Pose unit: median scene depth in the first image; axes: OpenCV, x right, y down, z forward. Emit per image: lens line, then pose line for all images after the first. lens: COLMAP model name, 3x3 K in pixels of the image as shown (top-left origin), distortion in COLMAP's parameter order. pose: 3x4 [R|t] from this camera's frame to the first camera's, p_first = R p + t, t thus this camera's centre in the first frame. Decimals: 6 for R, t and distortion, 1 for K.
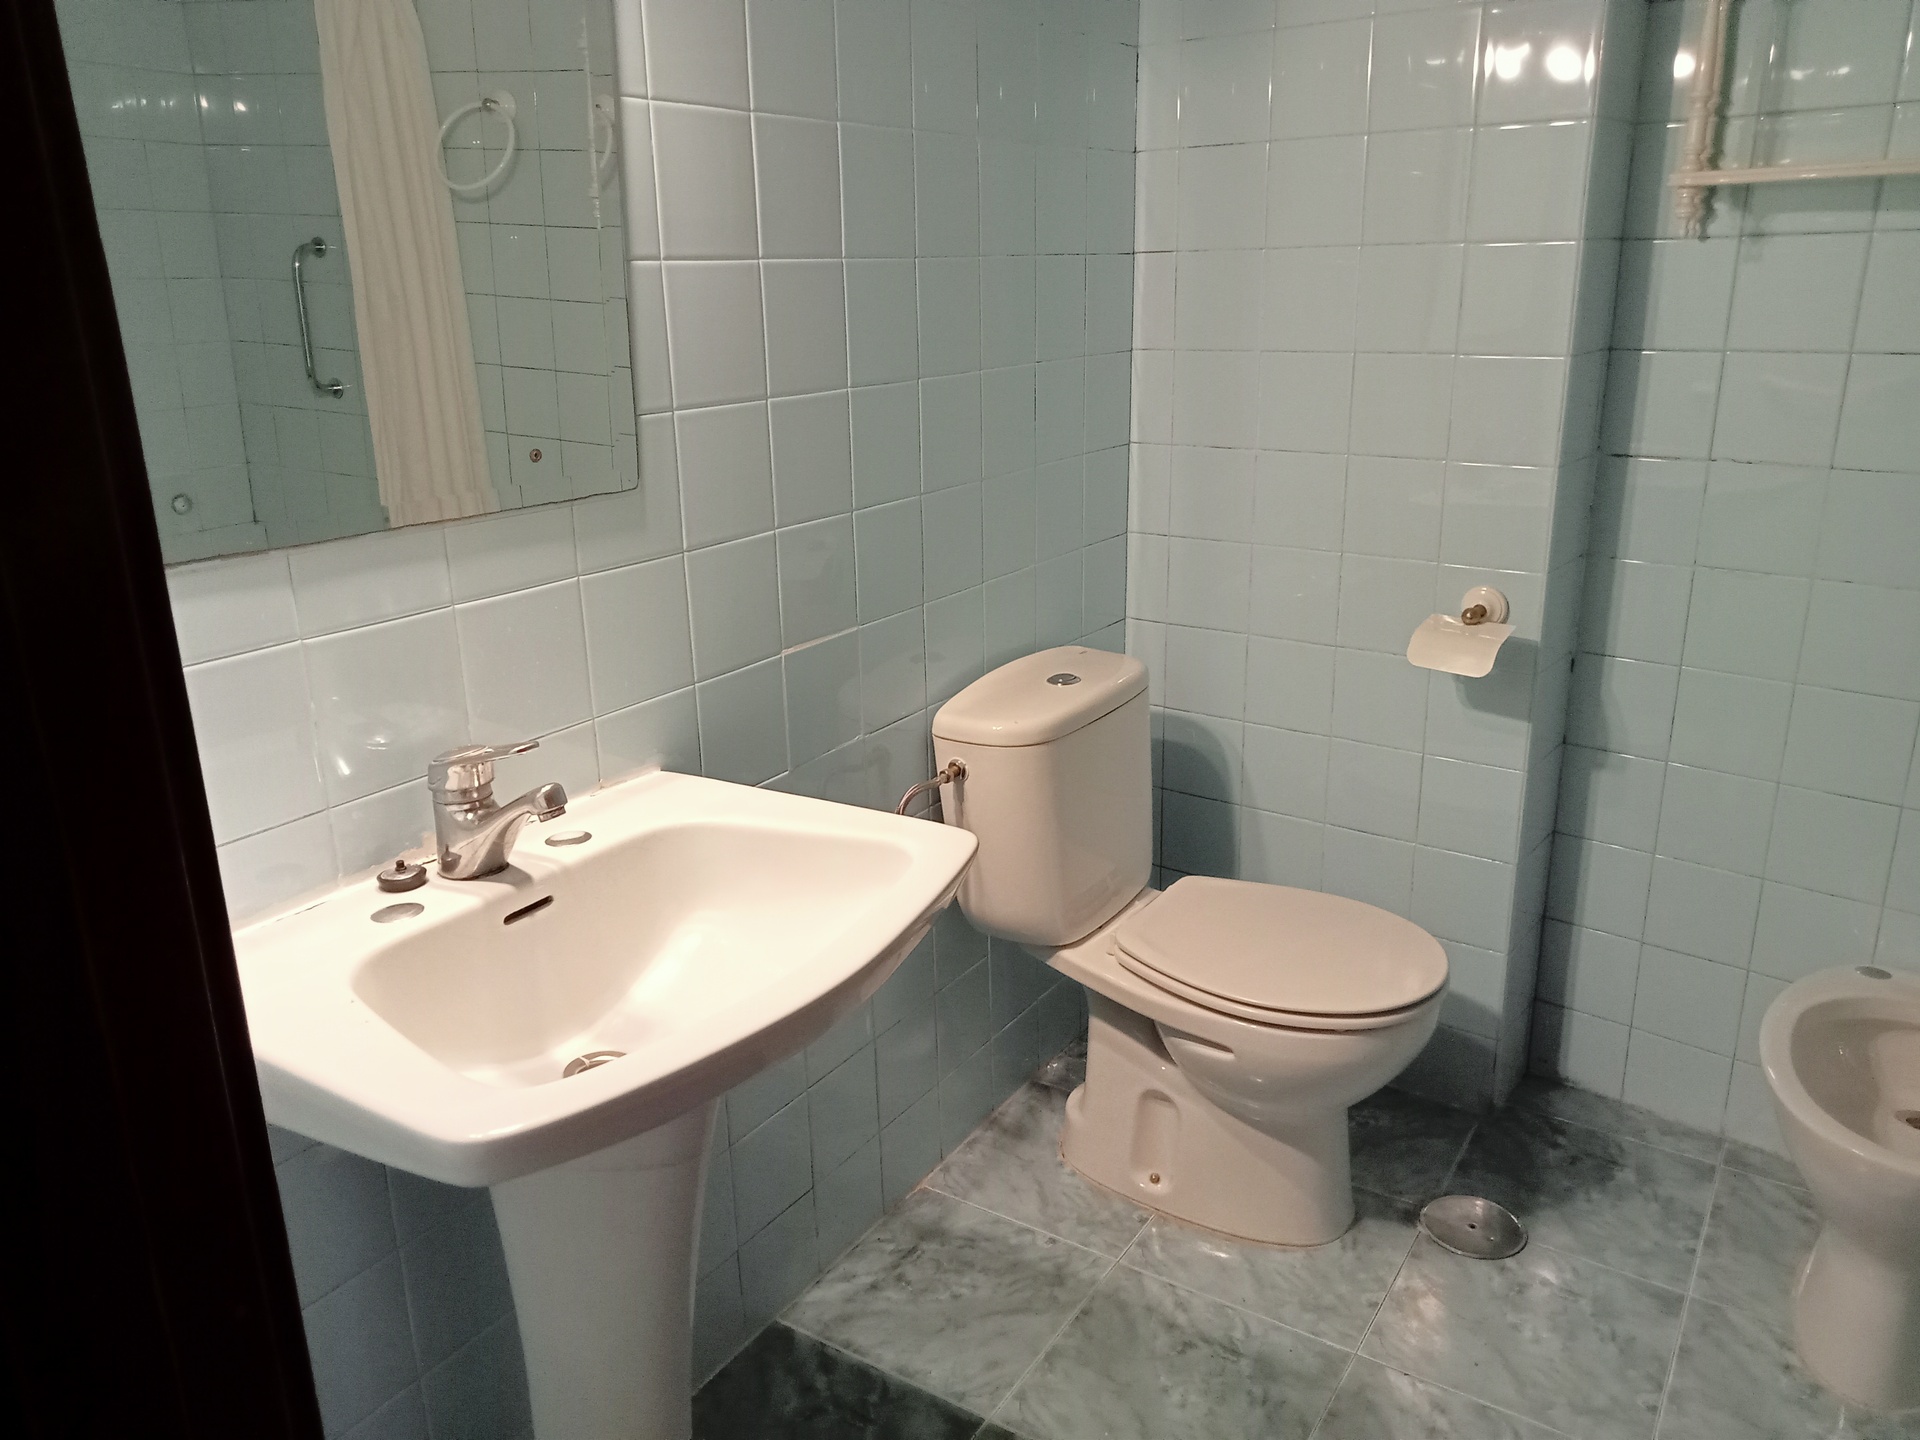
lens RADIAL K [[1423.4, 0, 963.3], [0, 1423.4, 708.4], [0, 0, 1]] dist [0.003203, -0.001986]
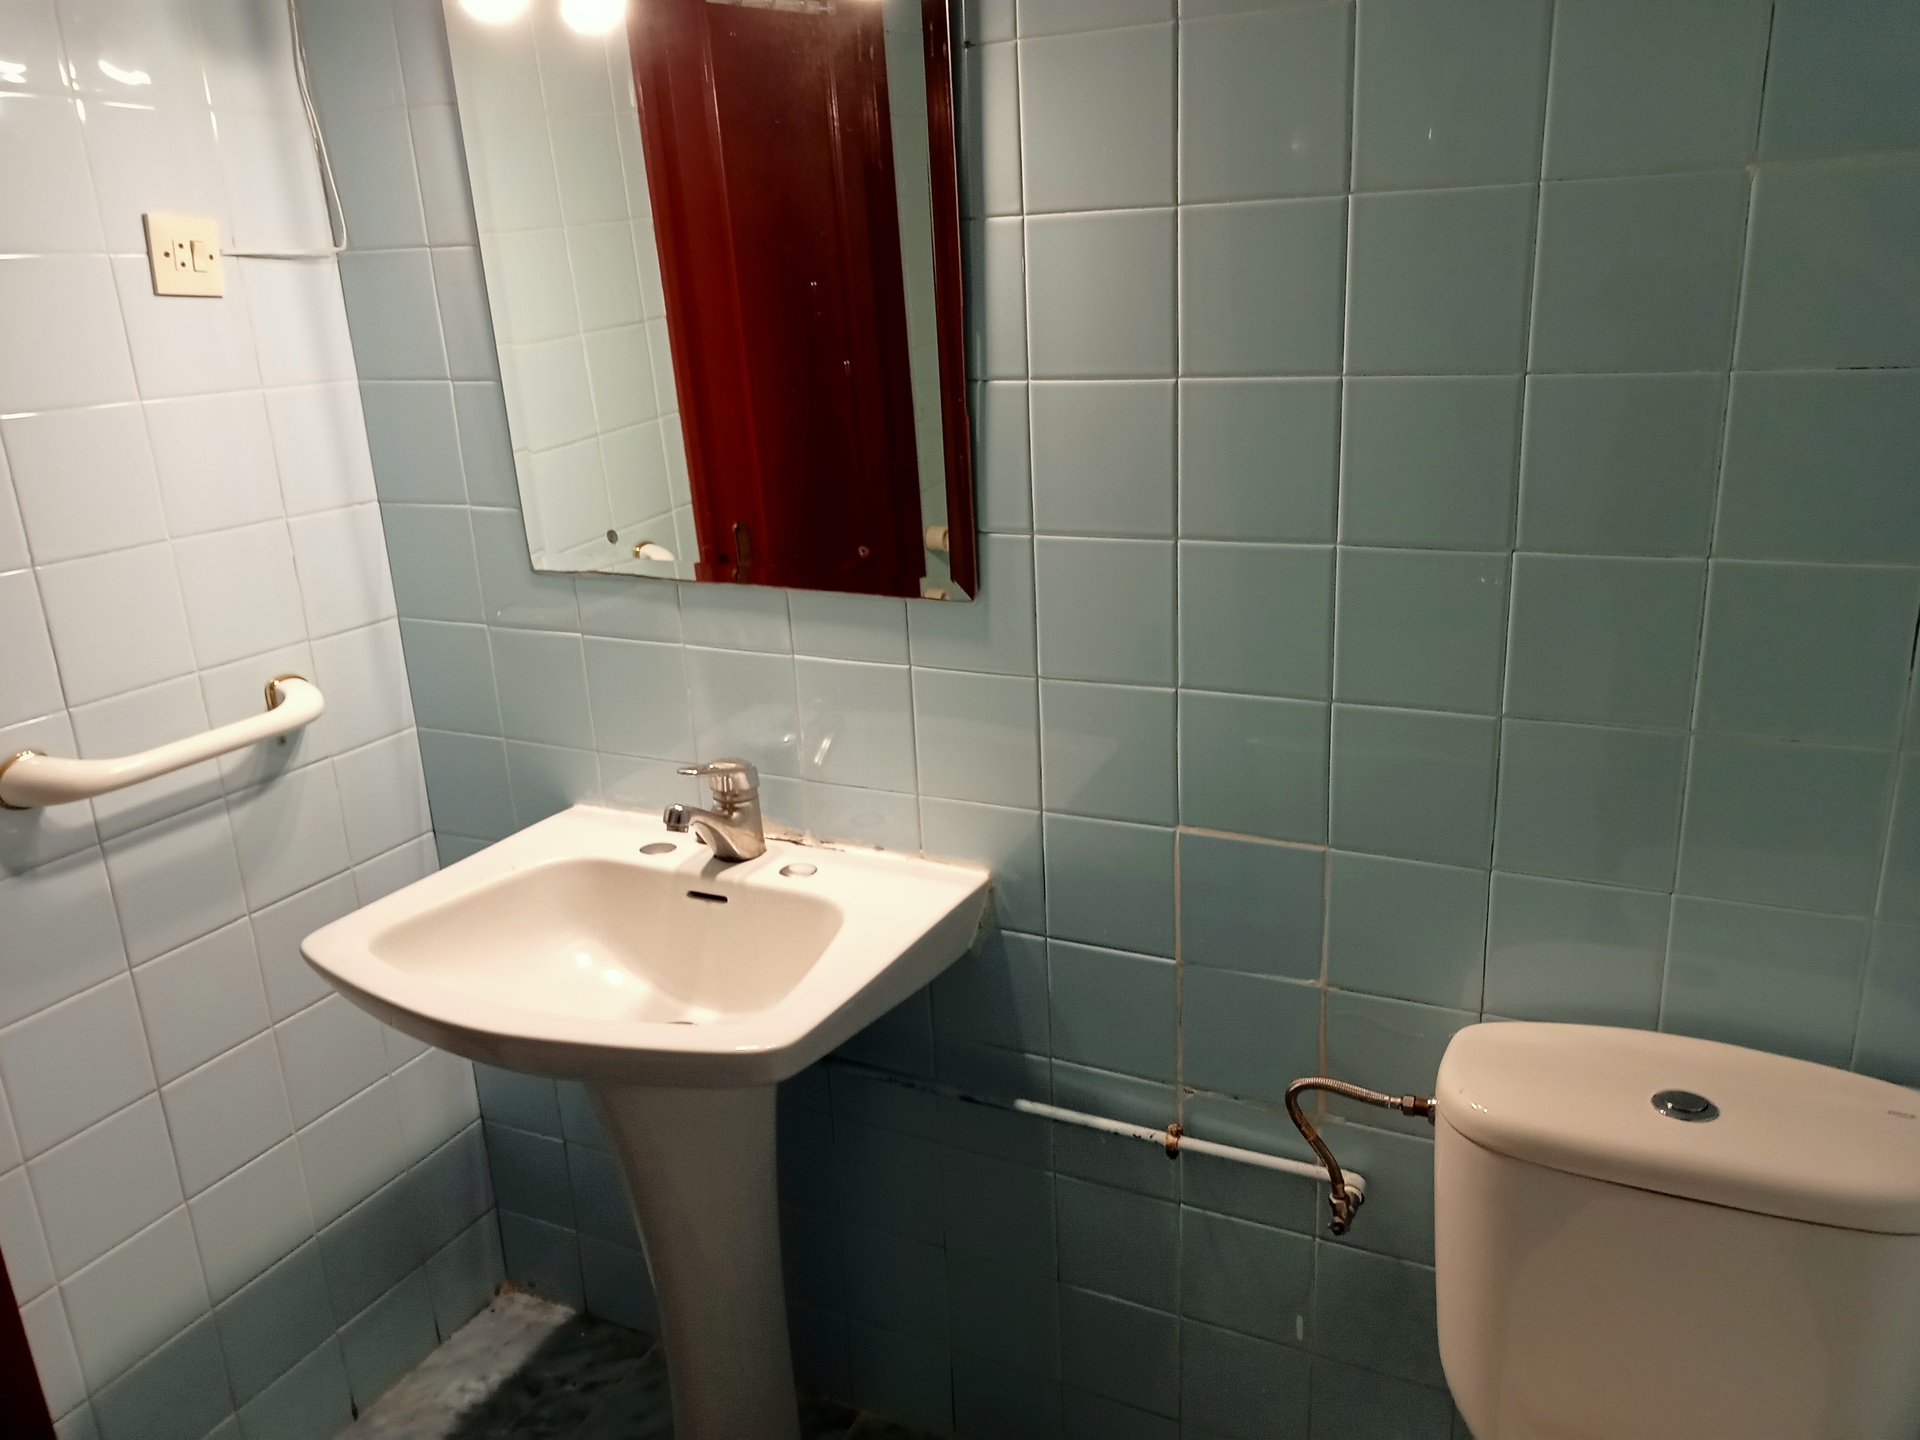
lens RADIAL K [[1423.4, 0, 963.3], [0, 1423.4, 708.4], [0, 0, 1]] dist [0.003203, -0.001986]
pose [[0.132275, 0.300600, -0.944533, 0.727329], [-0.254373, 0.931288, 0.260762, -0.336401], [0.958018, 0.205771, 0.199650, 0.787277]]
